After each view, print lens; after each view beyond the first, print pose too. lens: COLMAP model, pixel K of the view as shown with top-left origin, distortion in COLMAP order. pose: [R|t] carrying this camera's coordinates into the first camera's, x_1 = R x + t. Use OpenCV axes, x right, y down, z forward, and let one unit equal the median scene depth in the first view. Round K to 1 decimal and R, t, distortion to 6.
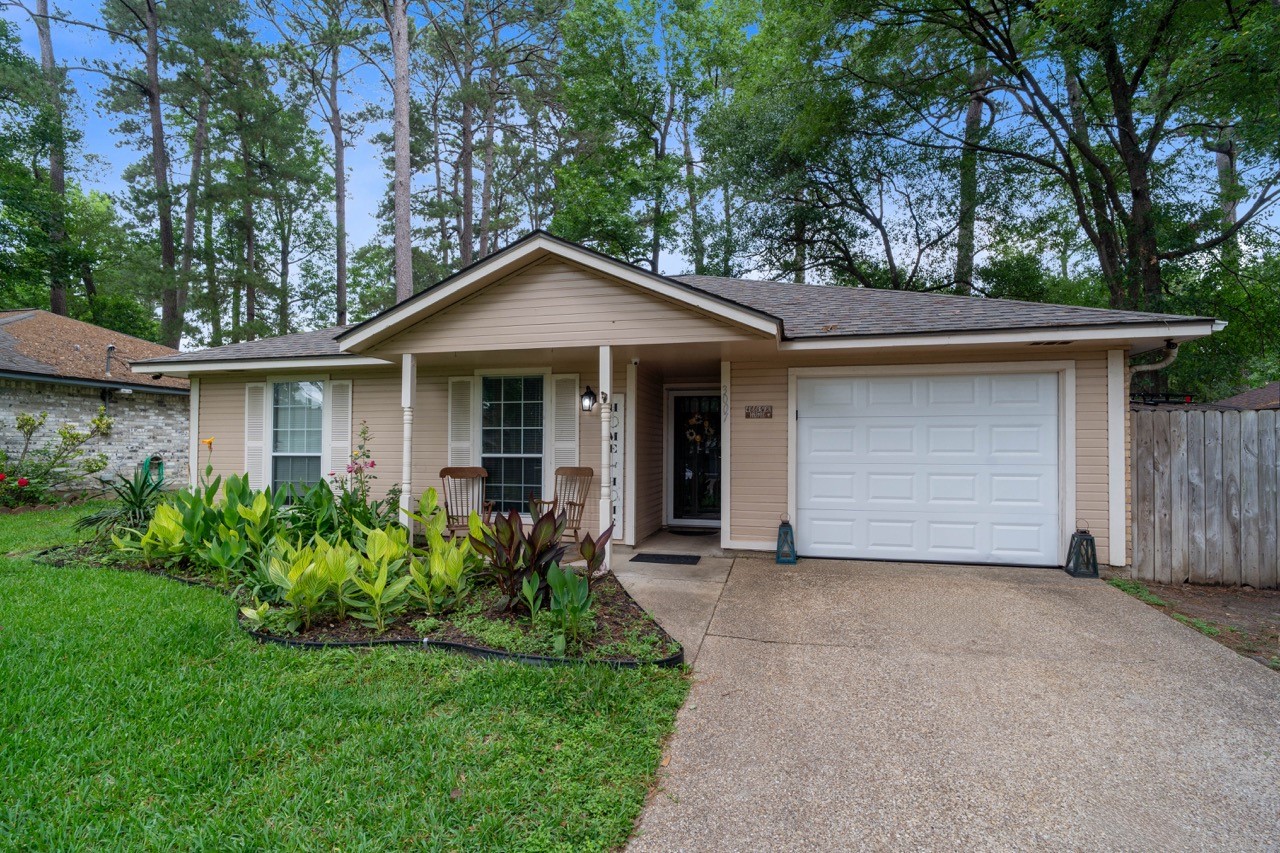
lens RADIAL K [[612.7, 0, 633.5], [0, 612.7, 425.1], [0, 0, 1]] dist [-0.012726, 0.000334]
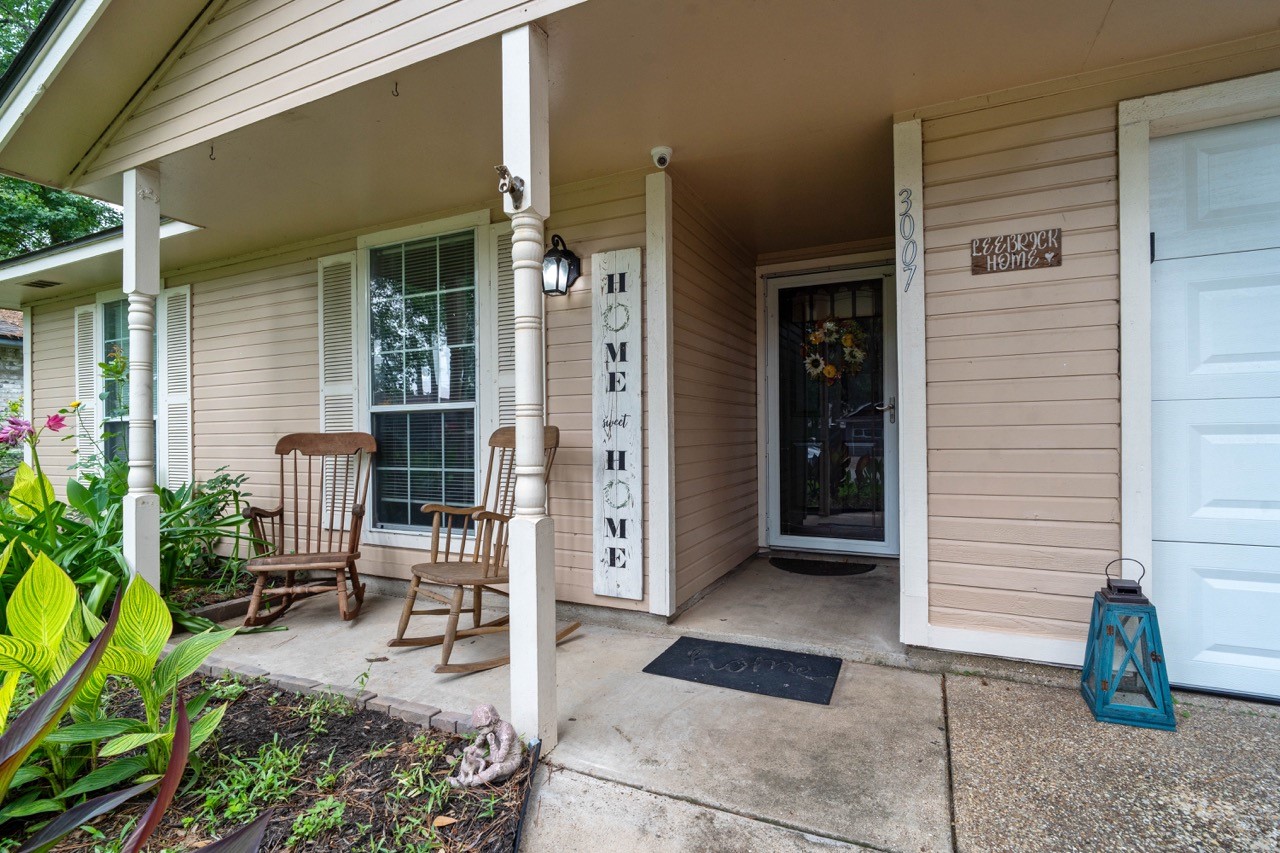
lens RADIAL K [[612.7, 0, 633.5], [0, 612.7, 425.1], [0, 0, 1]] dist [-0.012726, 0.000334]
pose [[0.978960, -0.017320, -0.203316, 0.060737], [0.023606, 0.999314, 0.028530, 0.055663], [0.202682, -0.032730, 0.978697, 0.586018]]
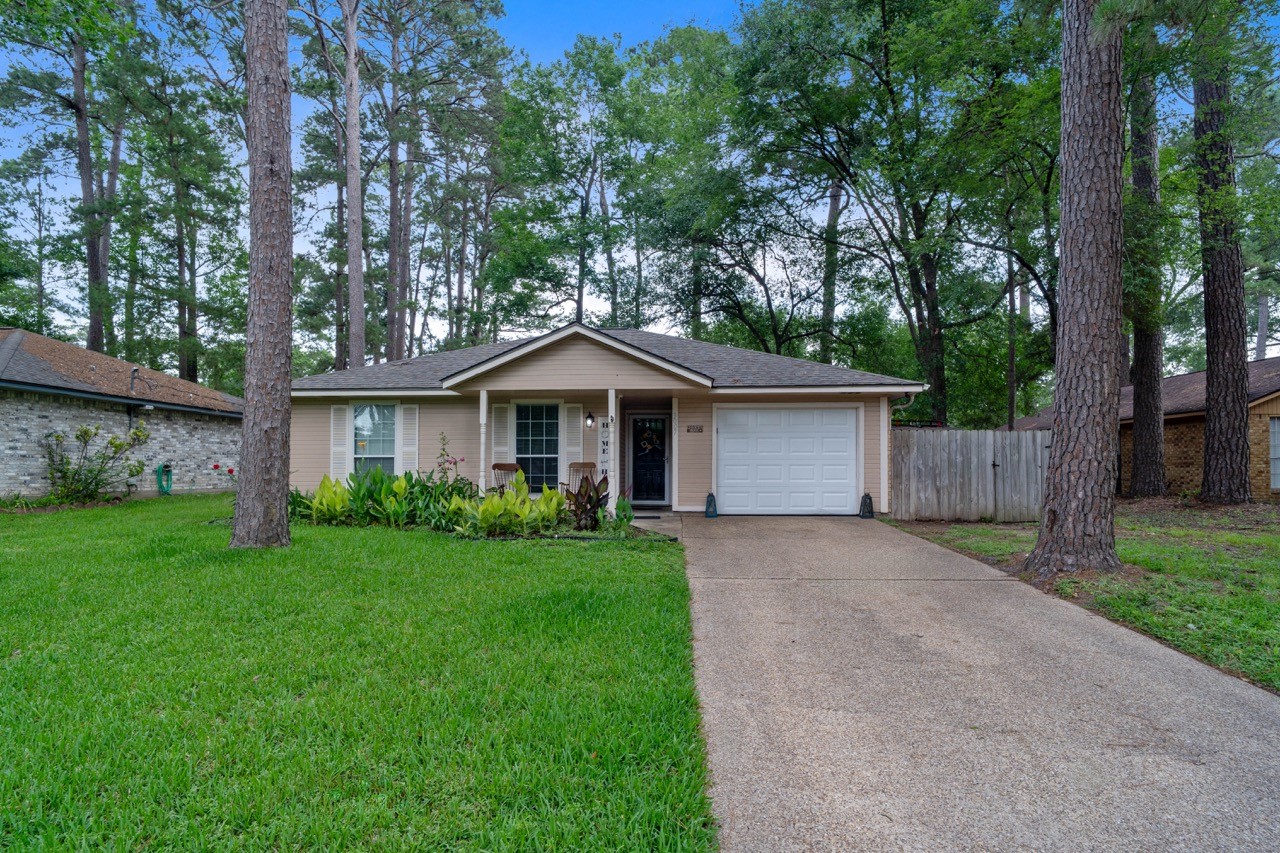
lens RADIAL K [[631.4, 0, 642.5], [0, 631.4, 438.4], [0, 0, 1]] dist [-0.014996, 0.000348]
pose [[0.980960, 0.007113, 0.194079, -0.253353], [-0.004561, 0.999897, -0.013594, 0.026879], [-0.194155, 0.012450, 0.980892, -0.621004]]
